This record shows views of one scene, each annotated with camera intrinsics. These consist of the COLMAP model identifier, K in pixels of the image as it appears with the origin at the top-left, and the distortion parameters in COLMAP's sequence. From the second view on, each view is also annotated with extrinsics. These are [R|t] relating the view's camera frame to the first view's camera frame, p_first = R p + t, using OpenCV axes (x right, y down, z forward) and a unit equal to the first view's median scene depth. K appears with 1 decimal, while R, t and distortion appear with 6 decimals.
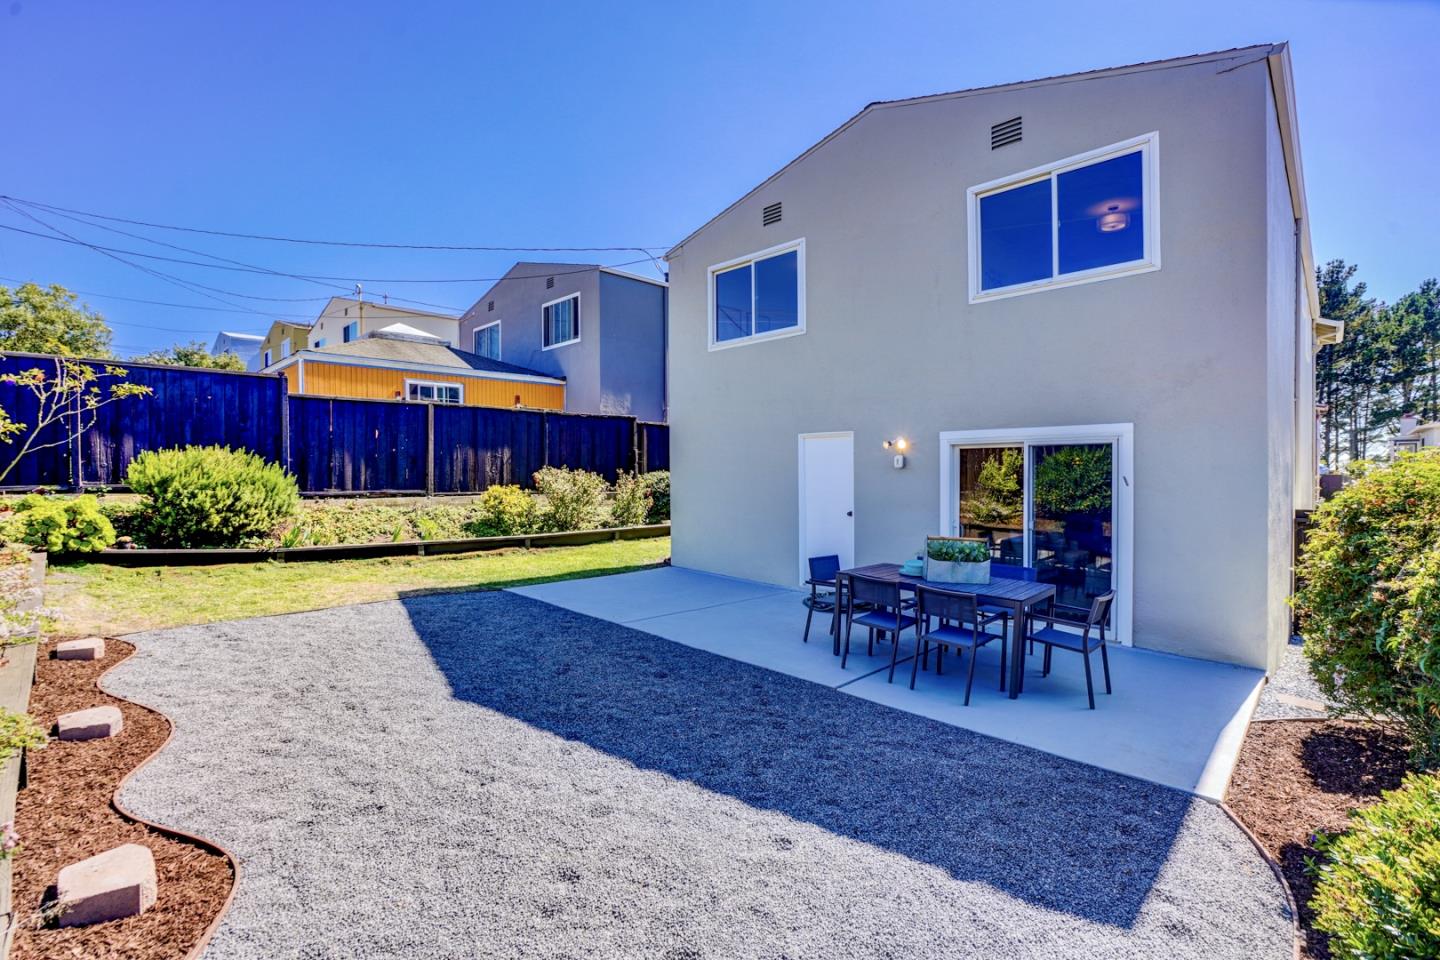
lens RADIAL K [[657.6, 0, 720.0], [0, 657.6, 480.0], [0, 0, 1]] dist [-0.048175, 0.019356]
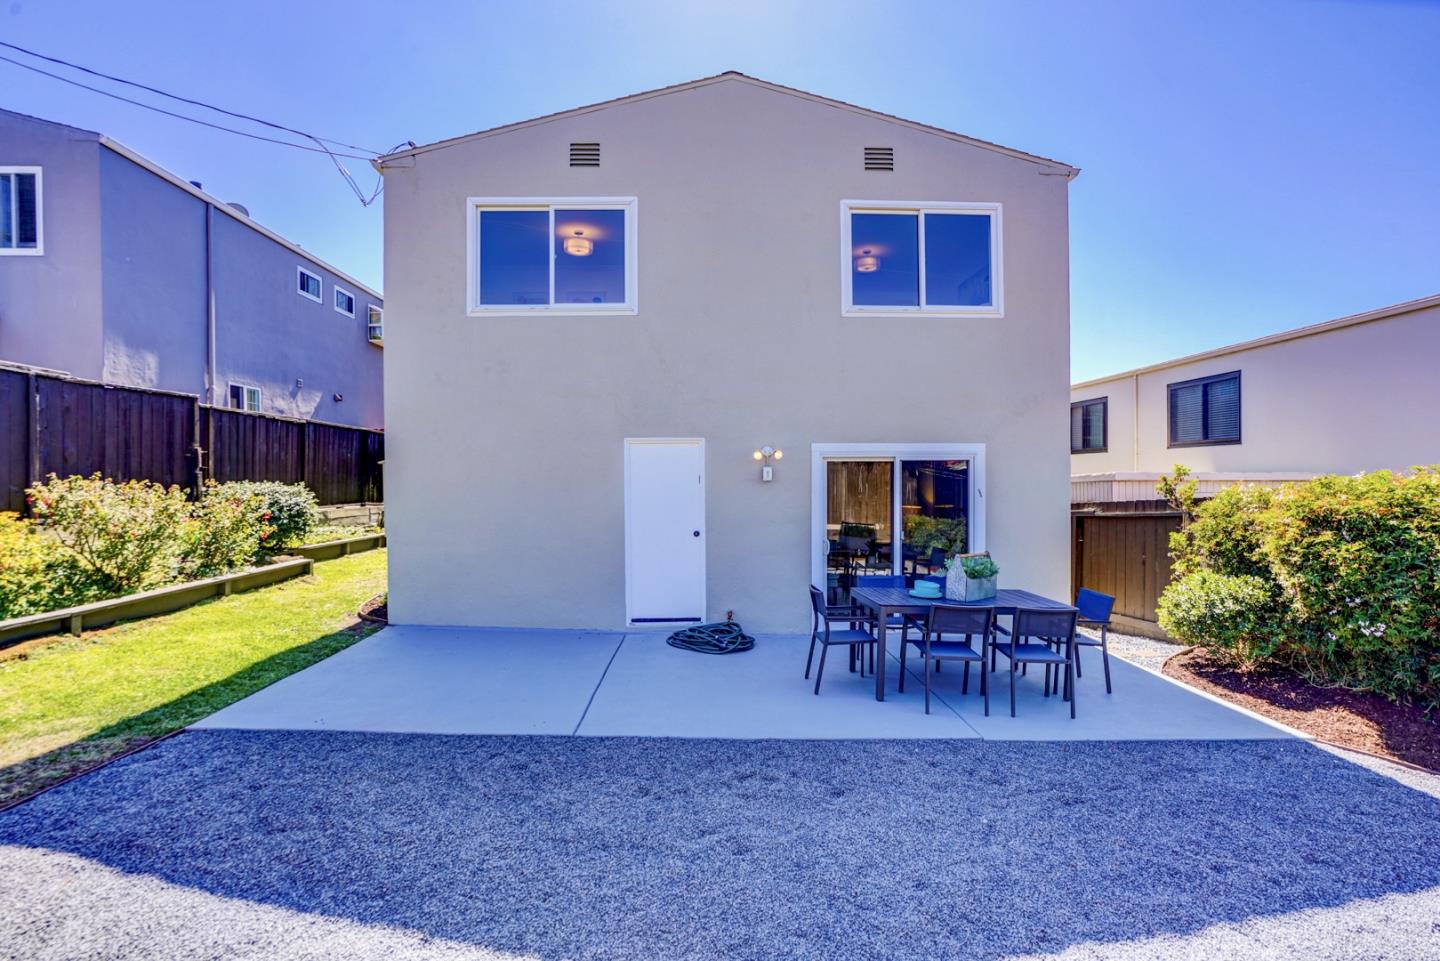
lens RADIAL K [[657.6, 0, 720.0], [0, 657.6, 480.5], [0, 0, 1]] dist [-0.048175, 0.019356]
pose [[0.694885, 0.007553, 0.719081, -0.395777], [0.008213, 0.999796, -0.018438, -0.002511], [-0.719074, 0.018718, 0.694681, 0.384238]]
